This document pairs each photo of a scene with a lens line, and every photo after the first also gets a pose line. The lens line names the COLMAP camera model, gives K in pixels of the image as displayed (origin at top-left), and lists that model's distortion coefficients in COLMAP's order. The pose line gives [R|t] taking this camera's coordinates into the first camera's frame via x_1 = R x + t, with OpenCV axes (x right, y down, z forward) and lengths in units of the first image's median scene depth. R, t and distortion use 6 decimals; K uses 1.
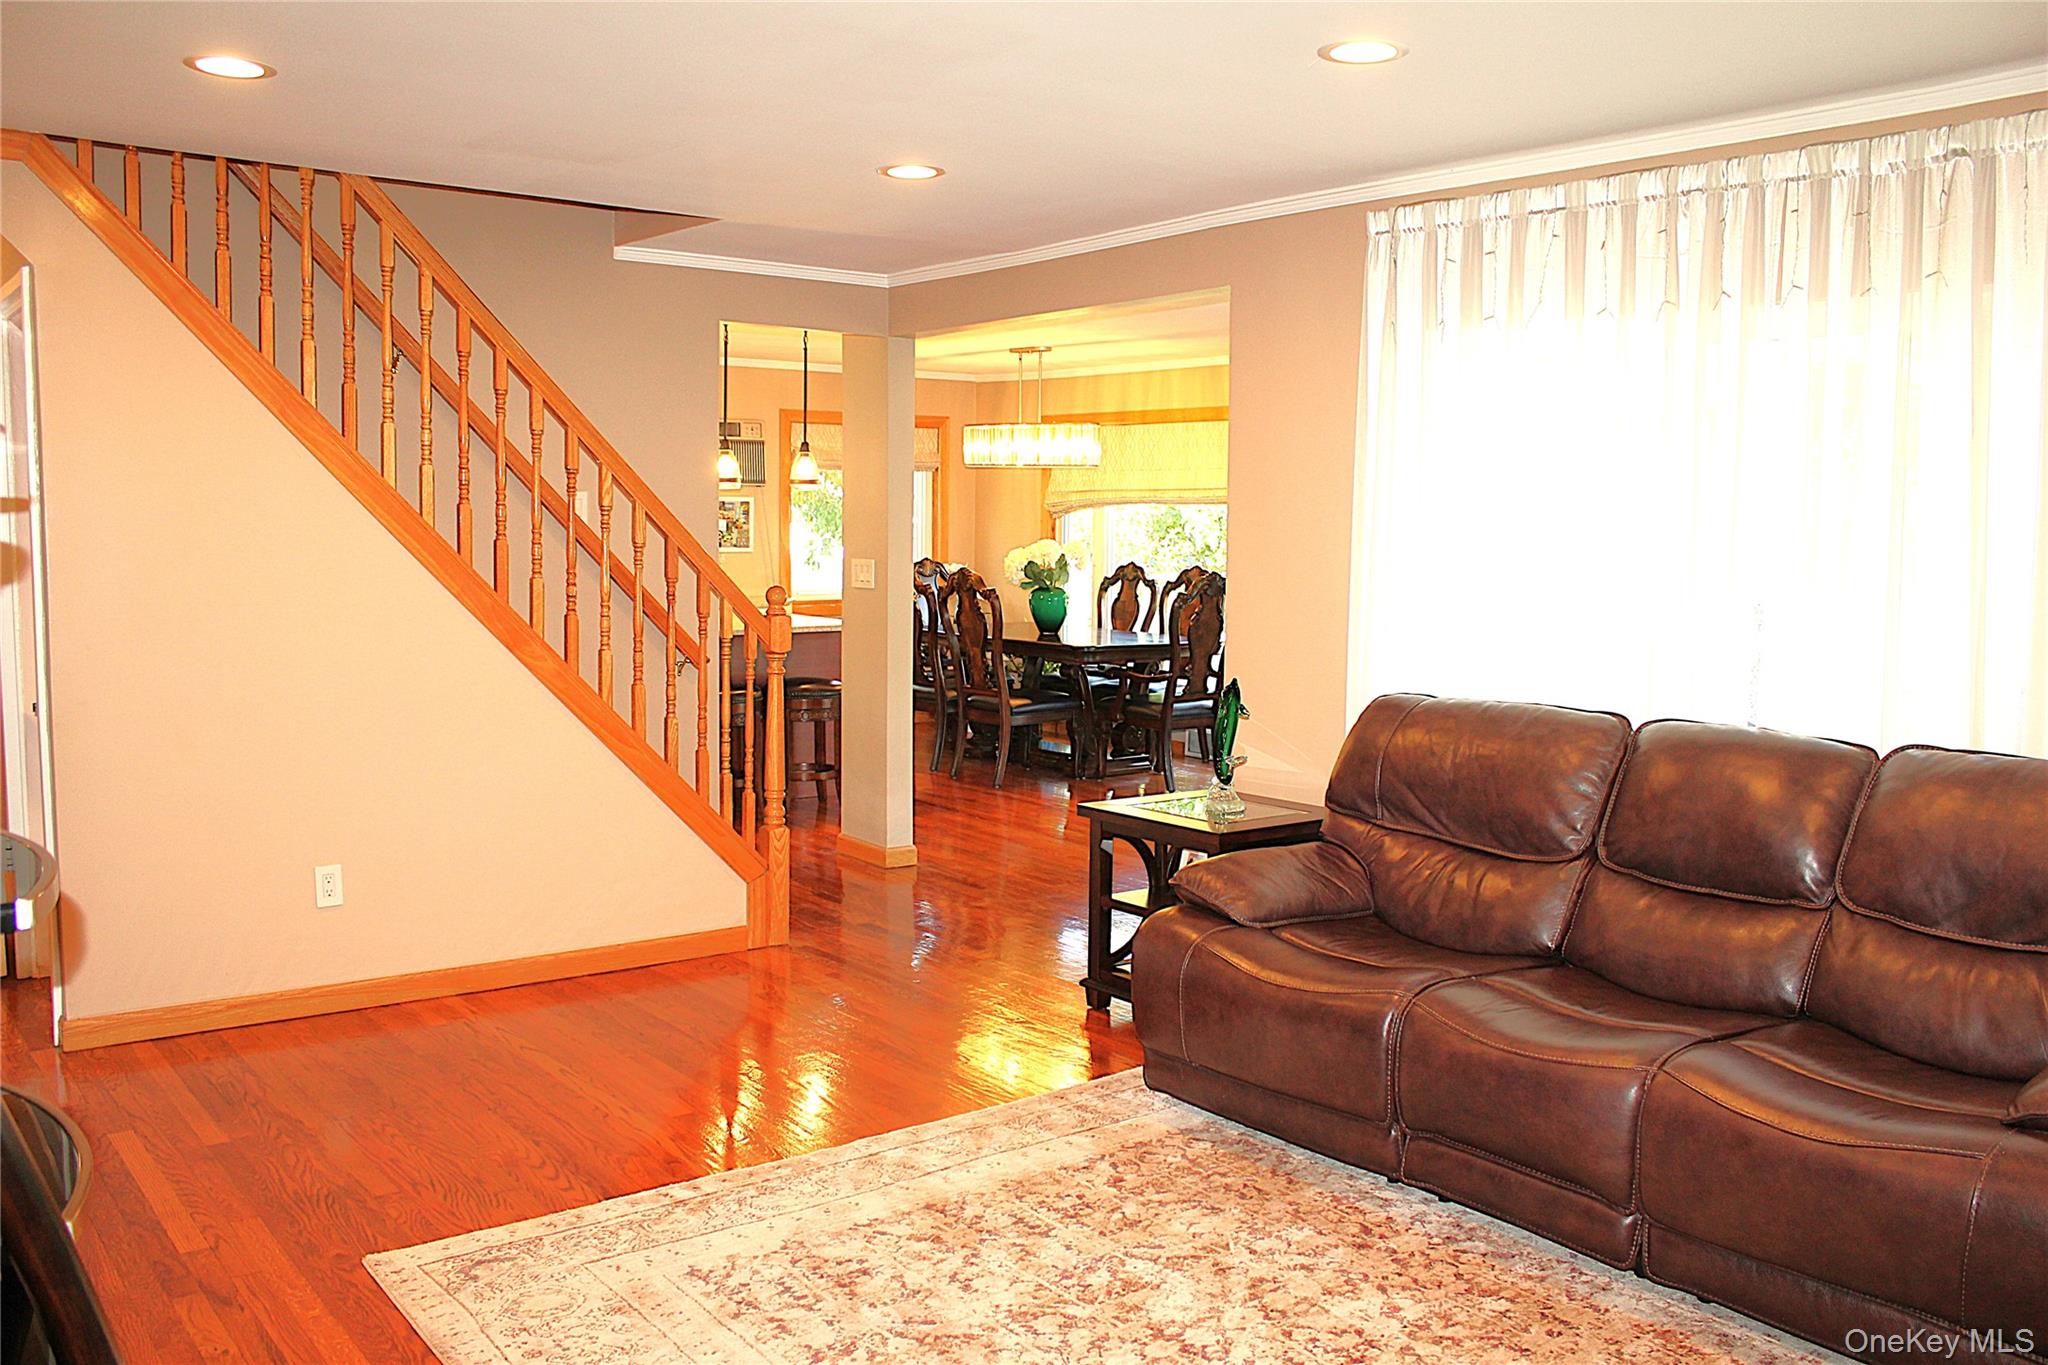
lens RADIAL K [[1697.3, 0, 1035.5], [0, 1697.3, 678.3], [0, 0, 1]] dist [-0.166696, 0.146903]
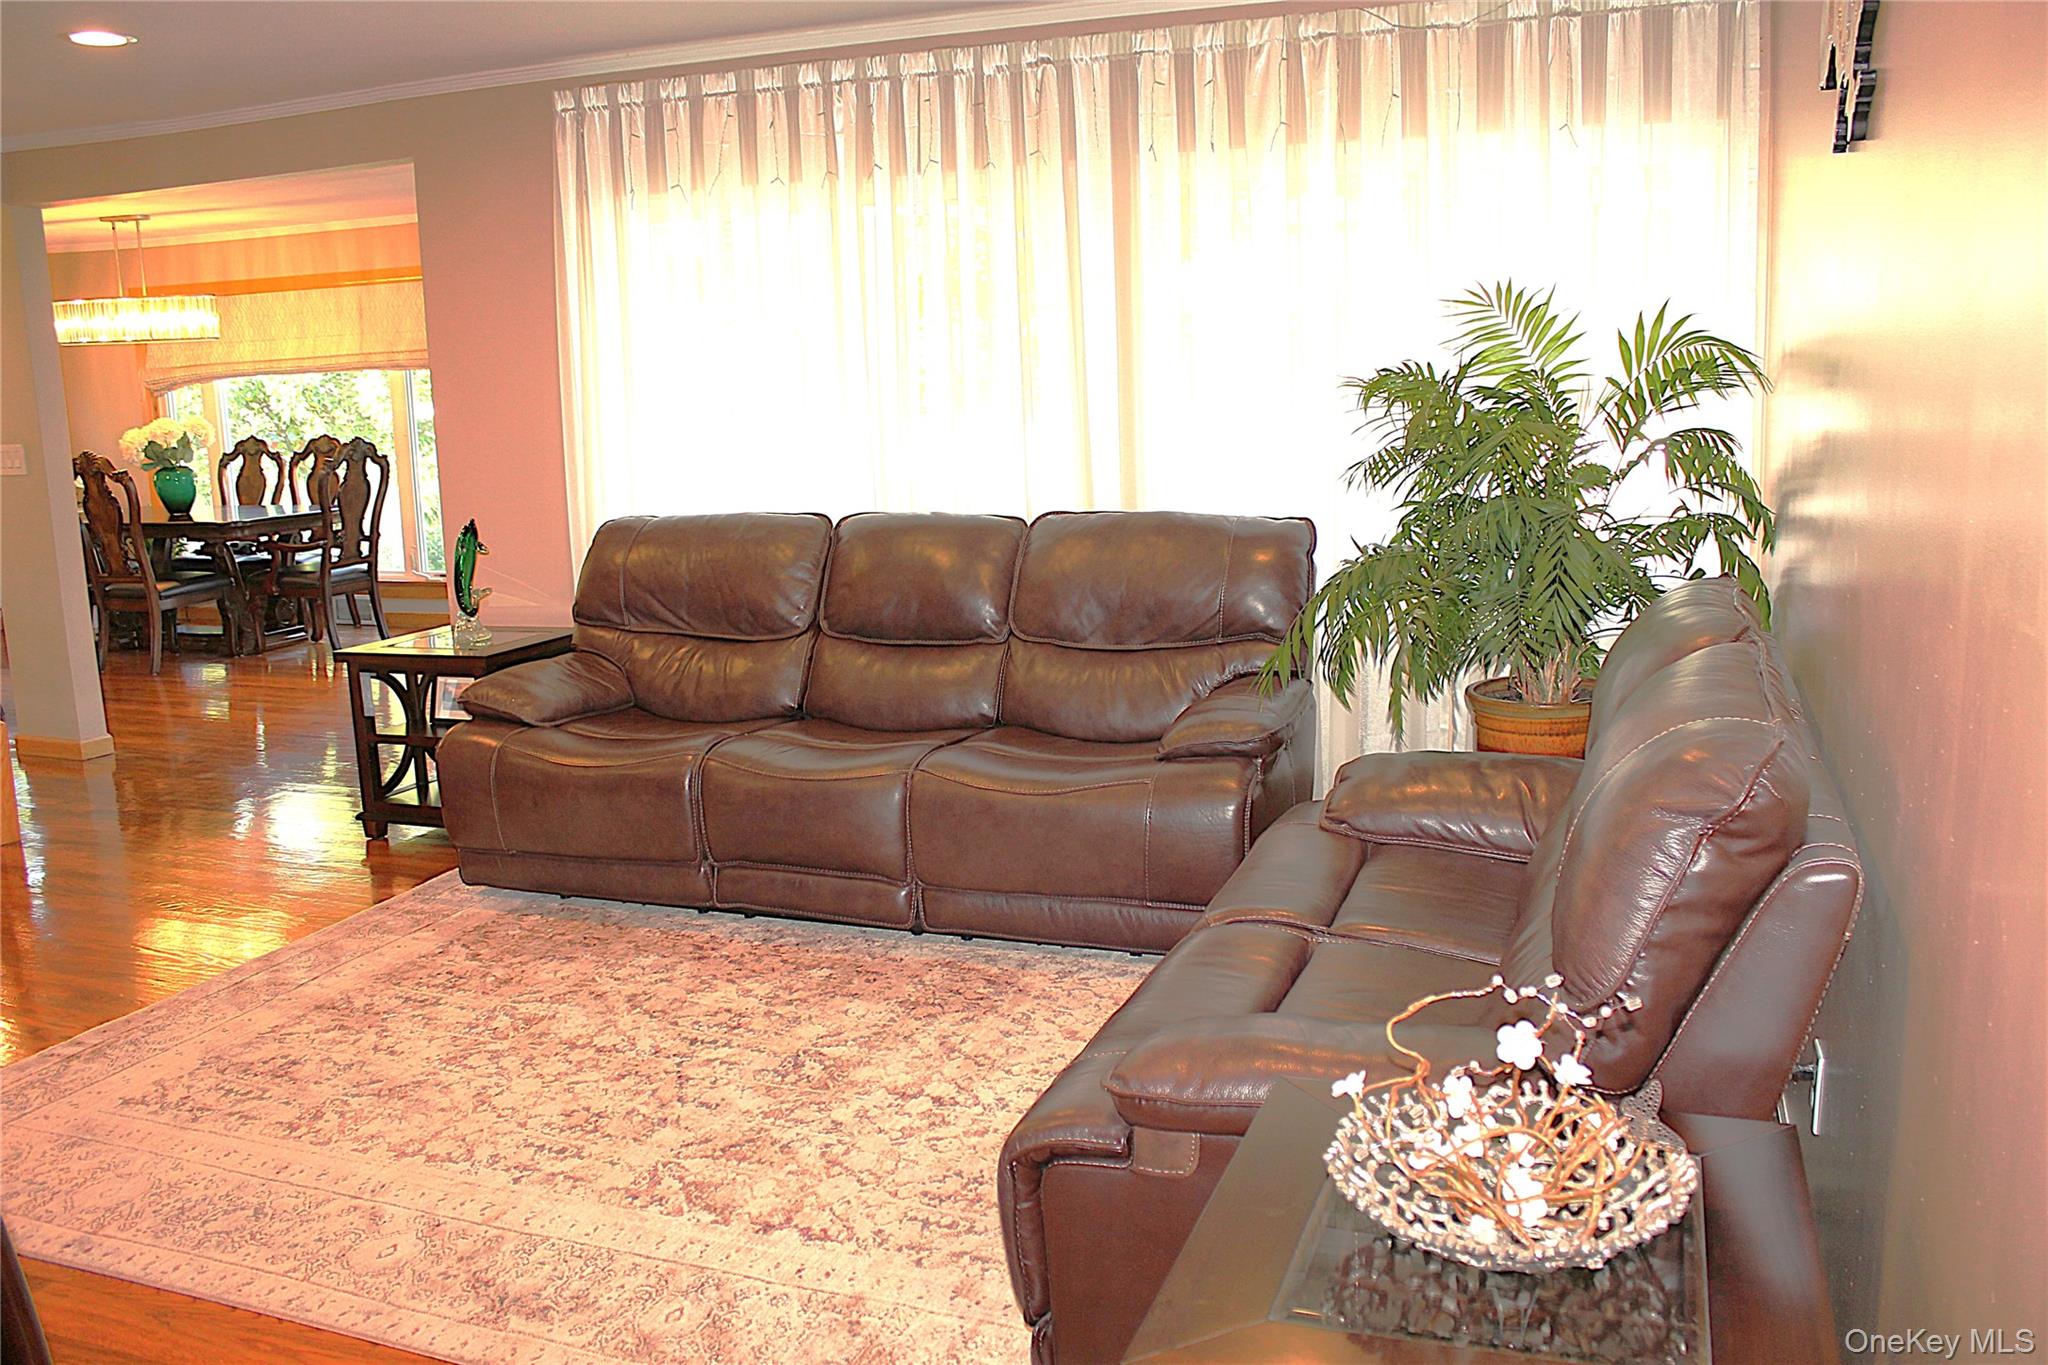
lens RADIAL K [[1697.3, 0, 1035.5], [0, 1697.3, 678.3], [0, 0, 1]] dist [-0.166696, 0.146903]
pose [[0.849554, -0.130392, 0.511132, -0.173659], [0.087534, 0.990381, 0.107161, 0.023444], [-0.520189, -0.046298, 0.852796, -0.151661]]
